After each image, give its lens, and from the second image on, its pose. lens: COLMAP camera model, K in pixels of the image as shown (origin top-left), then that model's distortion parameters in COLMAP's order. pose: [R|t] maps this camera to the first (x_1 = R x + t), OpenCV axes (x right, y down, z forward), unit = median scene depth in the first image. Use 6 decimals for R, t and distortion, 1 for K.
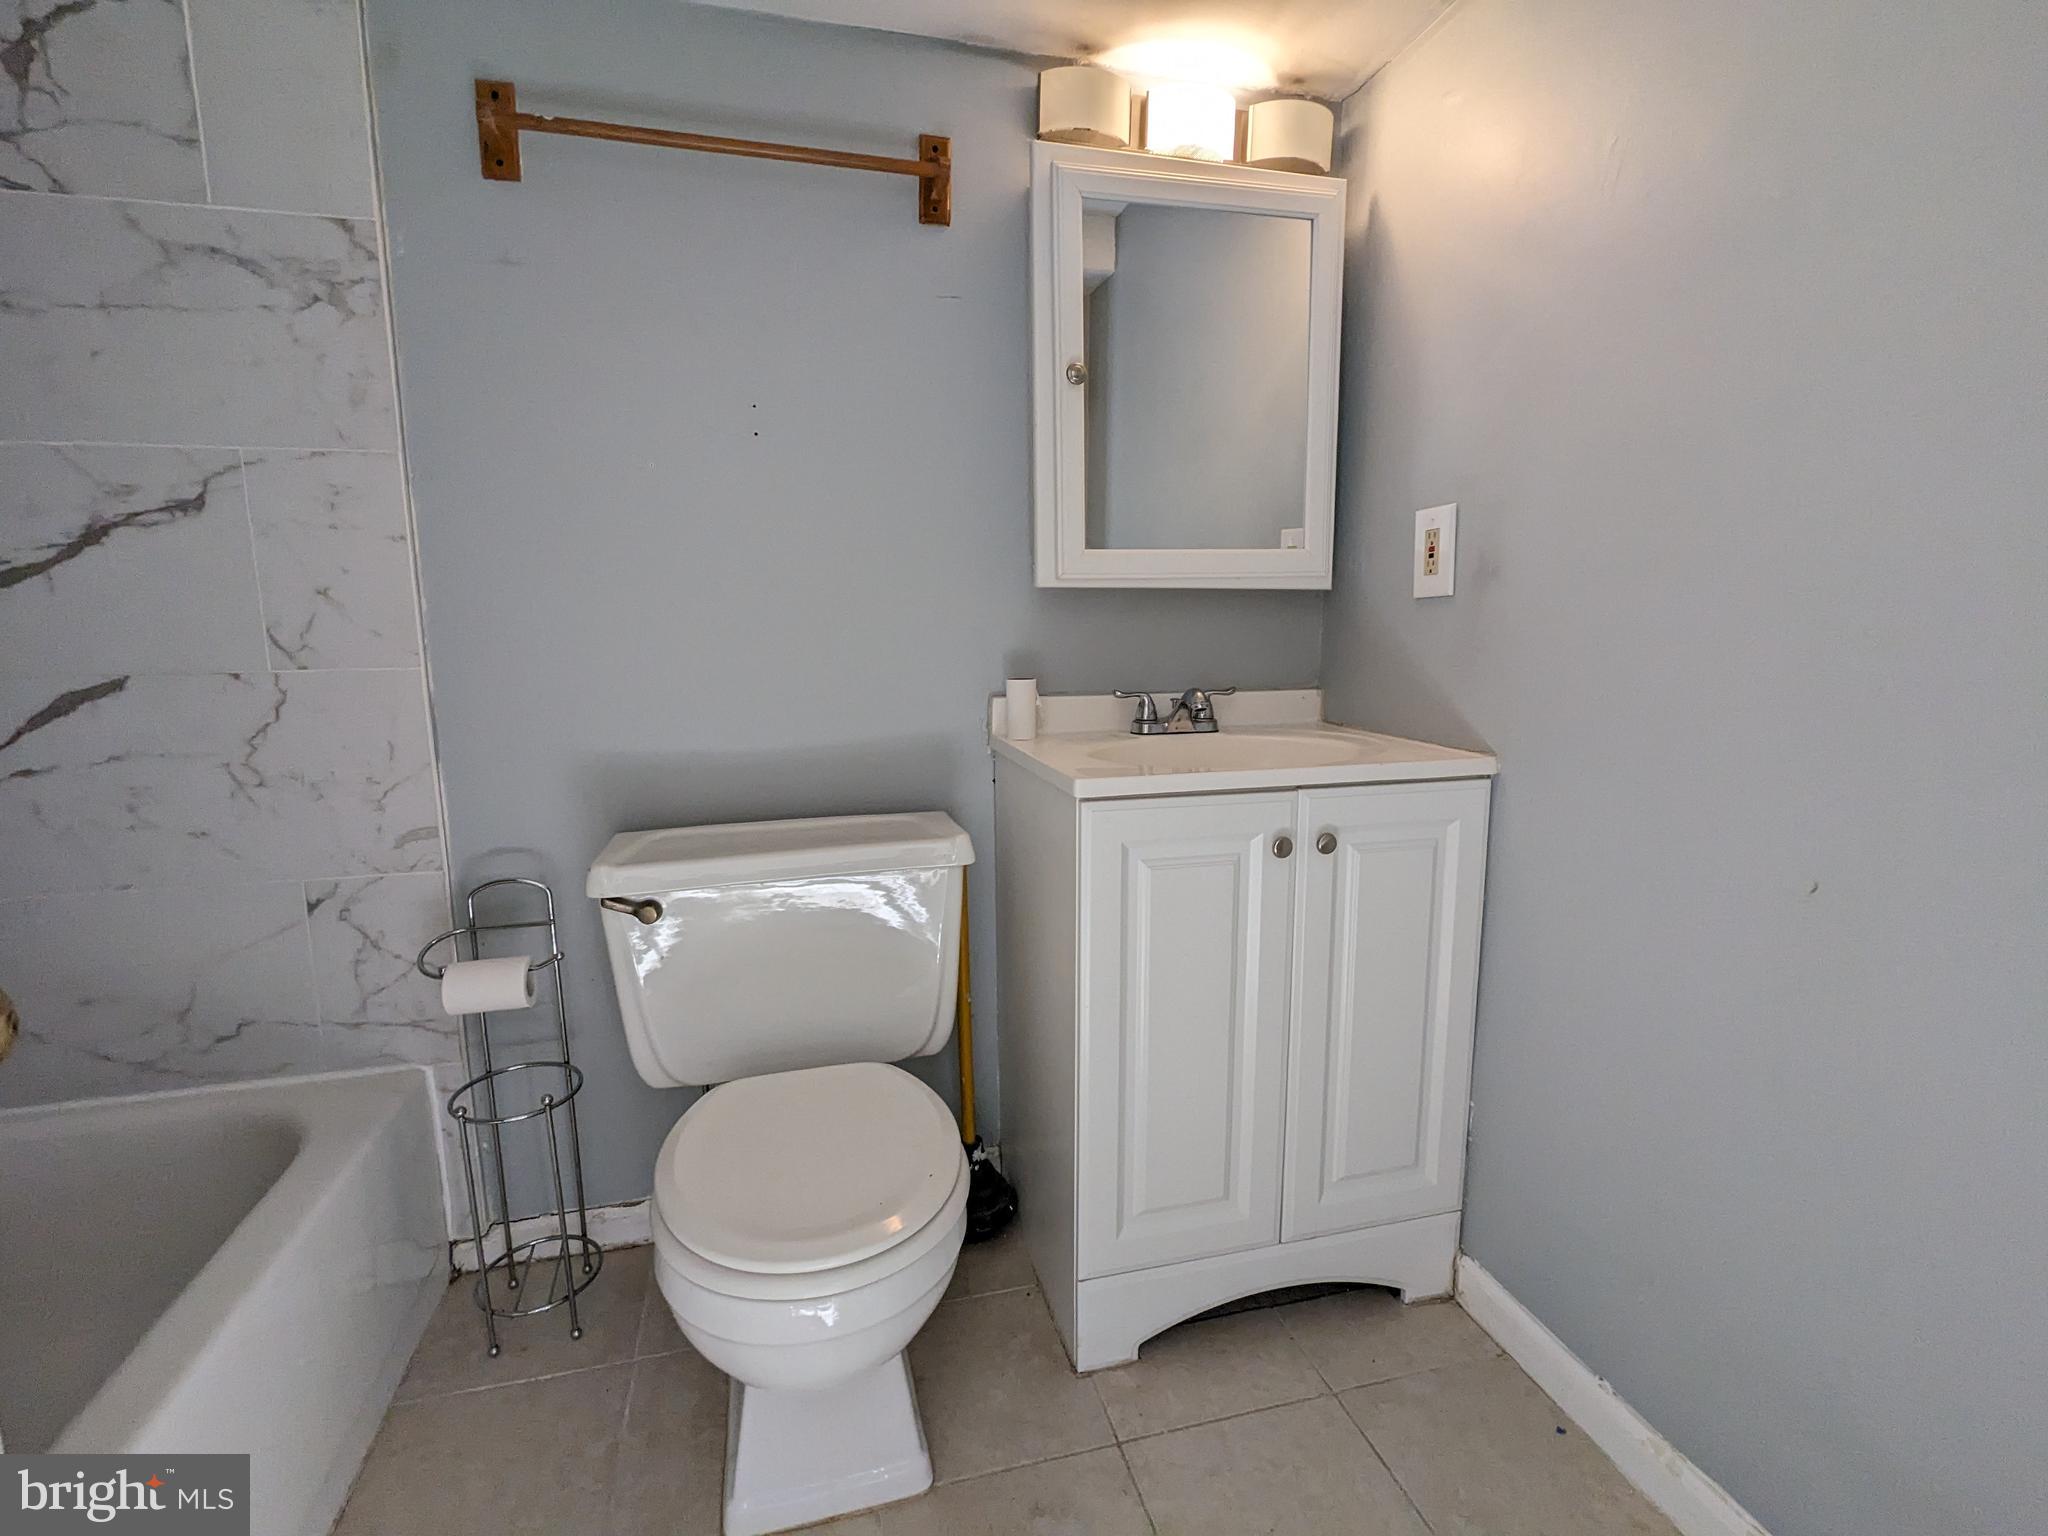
lens RADIAL K [[965.7, 0, 1024.0], [0, 965.7, 768.0], [0, 0, 1]] dist [-0.003148, 0.000431]
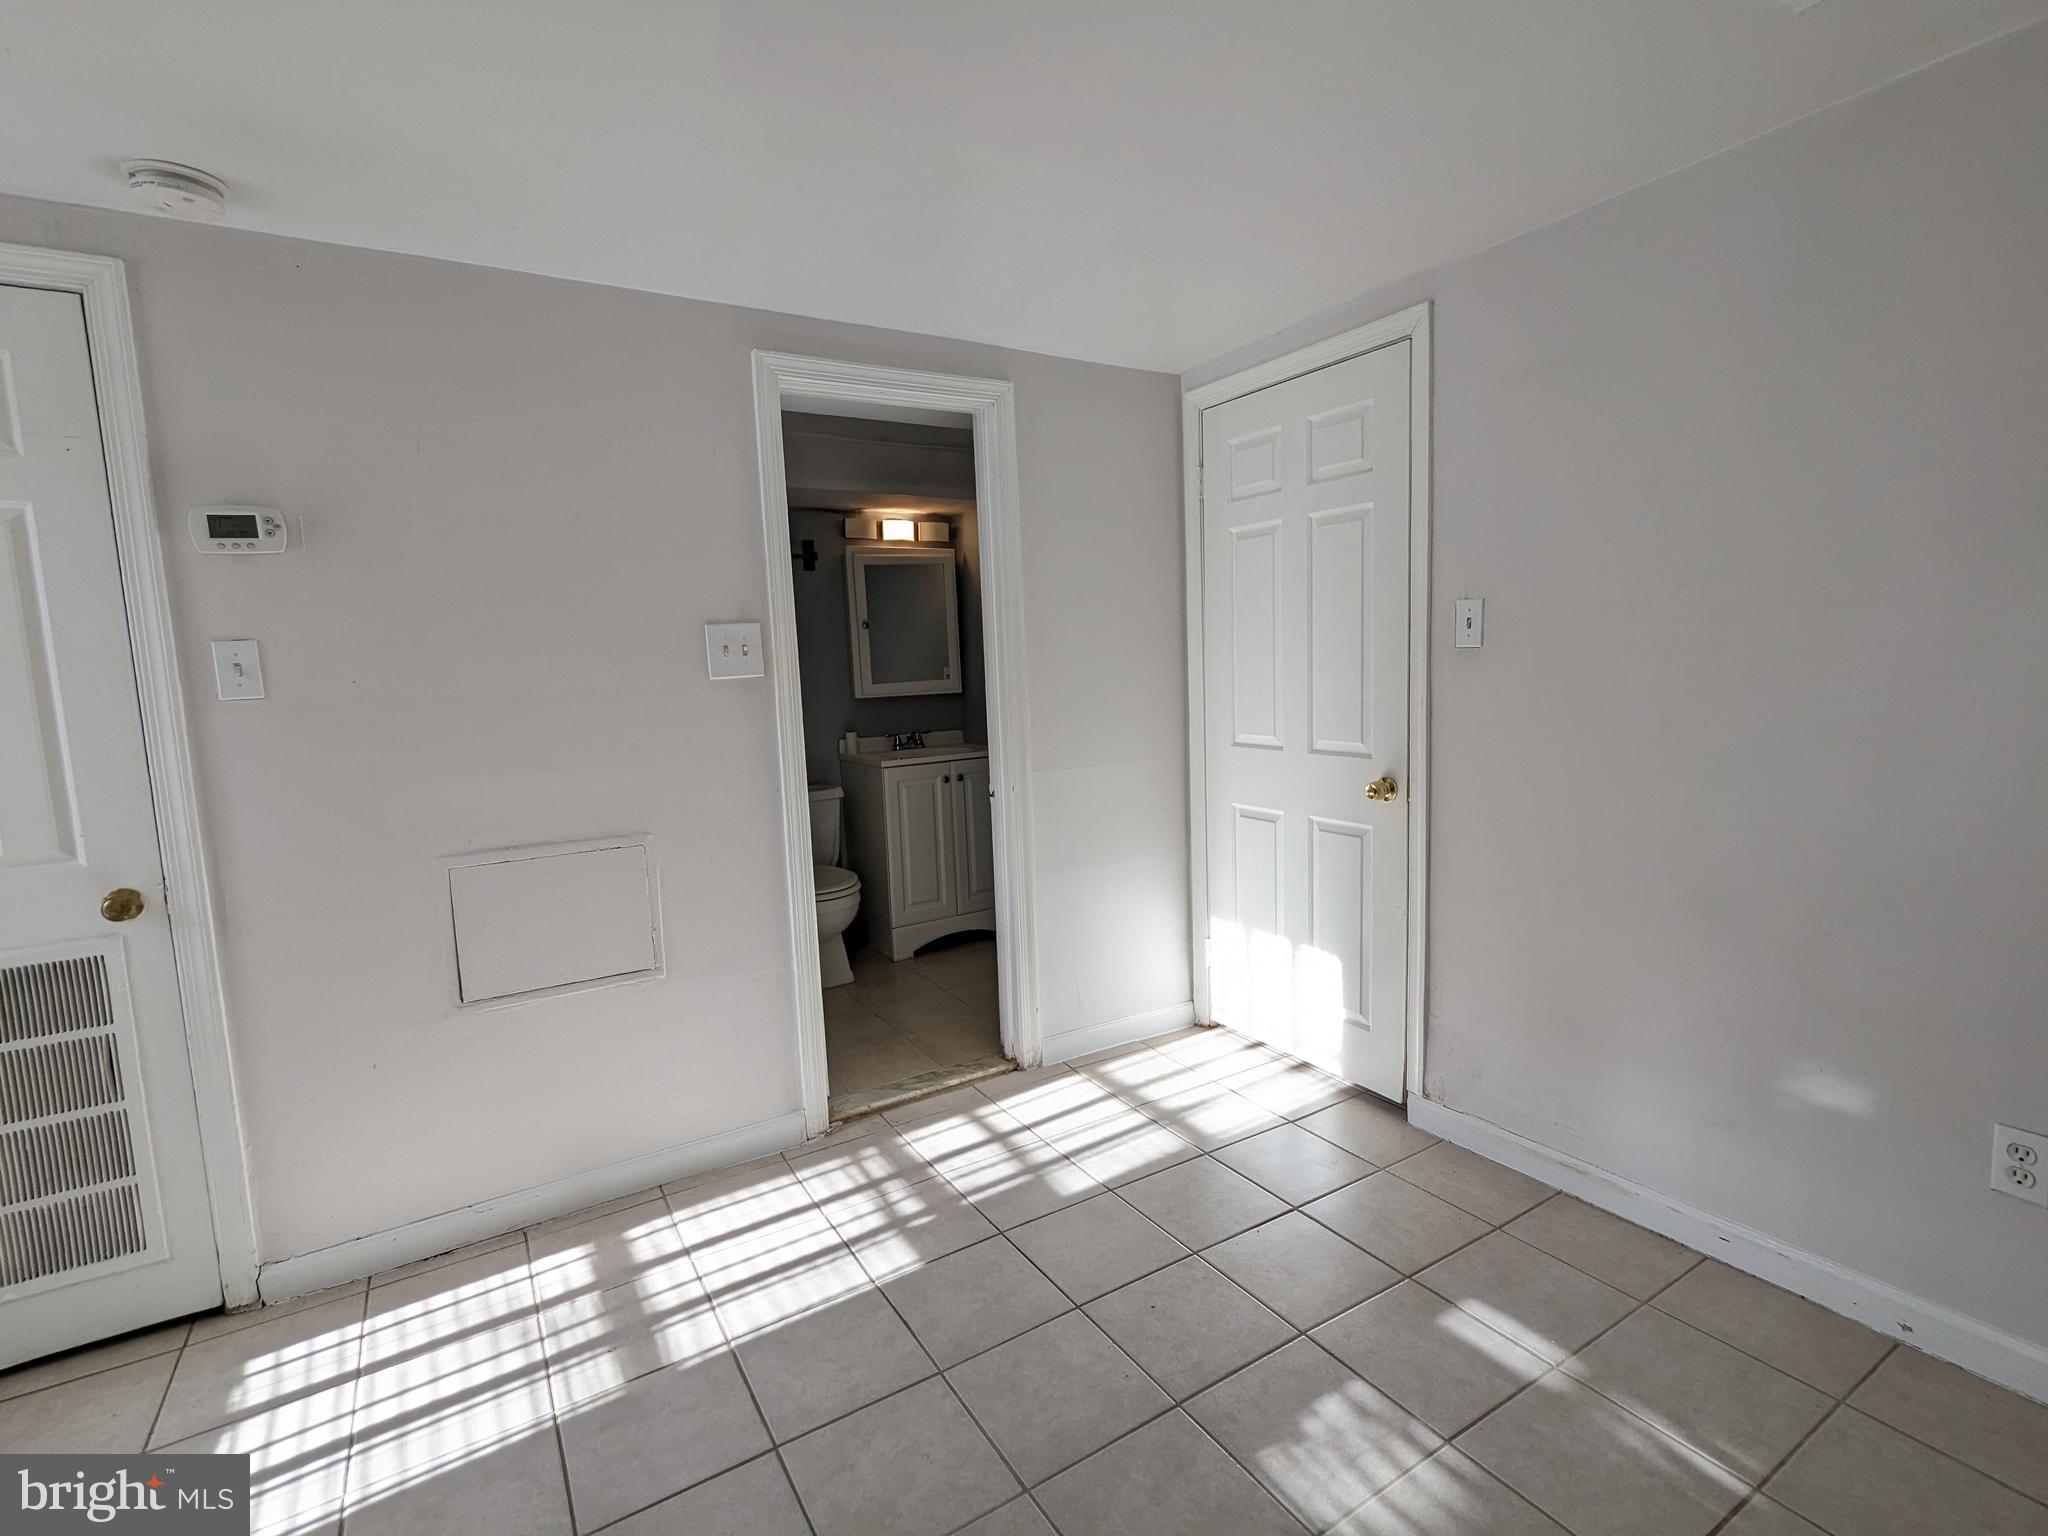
lens RADIAL K [[965.7, 0, 1024.0], [0, 965.7, 768.0], [0, 0, 1]] dist [-0.003148, 0.000431]
pose [[0.955786, -0.065920, 0.286579, -0.332423], [0.080901, 0.995889, -0.040741, 0.162404], [-0.282715, 0.062125, 0.957190, -1.769560]]
